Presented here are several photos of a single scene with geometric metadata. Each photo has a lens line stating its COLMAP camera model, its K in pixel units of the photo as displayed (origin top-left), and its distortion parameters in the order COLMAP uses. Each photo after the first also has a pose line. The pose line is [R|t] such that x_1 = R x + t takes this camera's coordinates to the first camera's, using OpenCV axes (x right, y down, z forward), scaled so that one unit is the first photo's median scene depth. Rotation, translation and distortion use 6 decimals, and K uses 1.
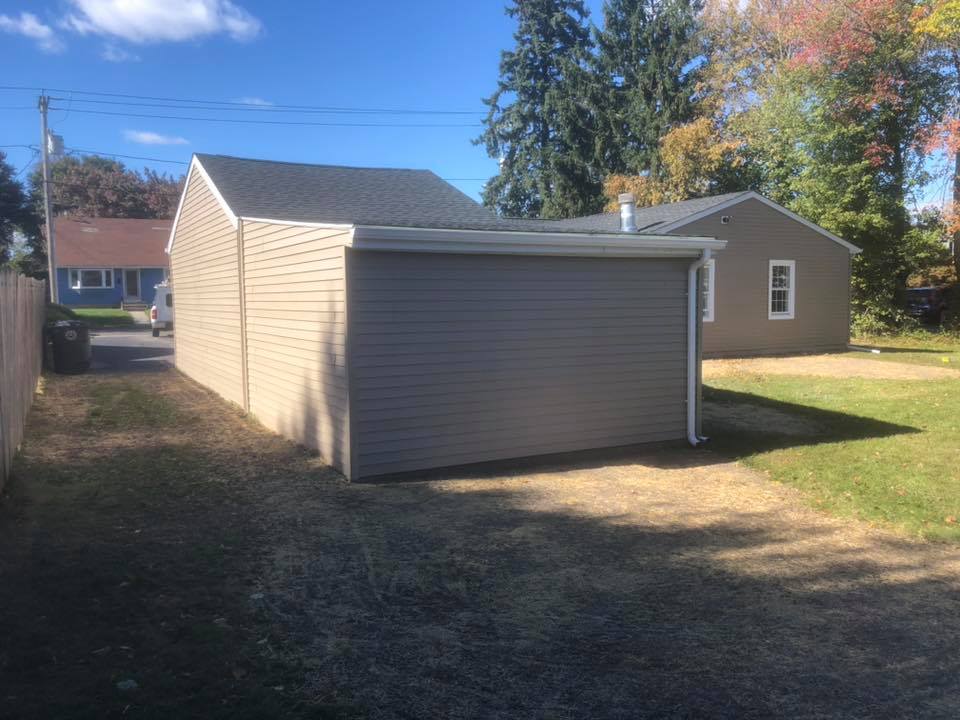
lens RADIAL K [[790.9, 0, 489.4], [0, 790.9, 360.6], [0, 0, 1]] dist [0.035757, -0.050230]
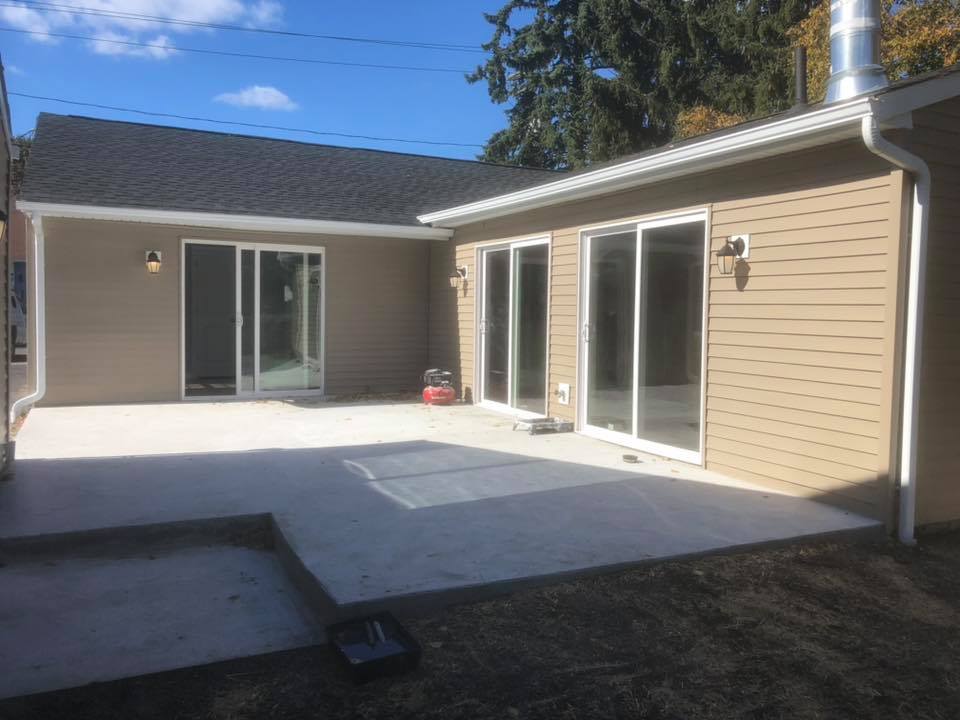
lens RADIAL K [[790.9, 0, 484.3], [0, 790.9, 358.0], [0, 0, 1]] dist [0.035757, -0.050230]
pose [[0.998727, 0.030975, -0.039803, 0.030625], [-0.032031, 0.999144, -0.026159, -0.028437], [0.038958, 0.027401, 0.998865, 0.400477]]
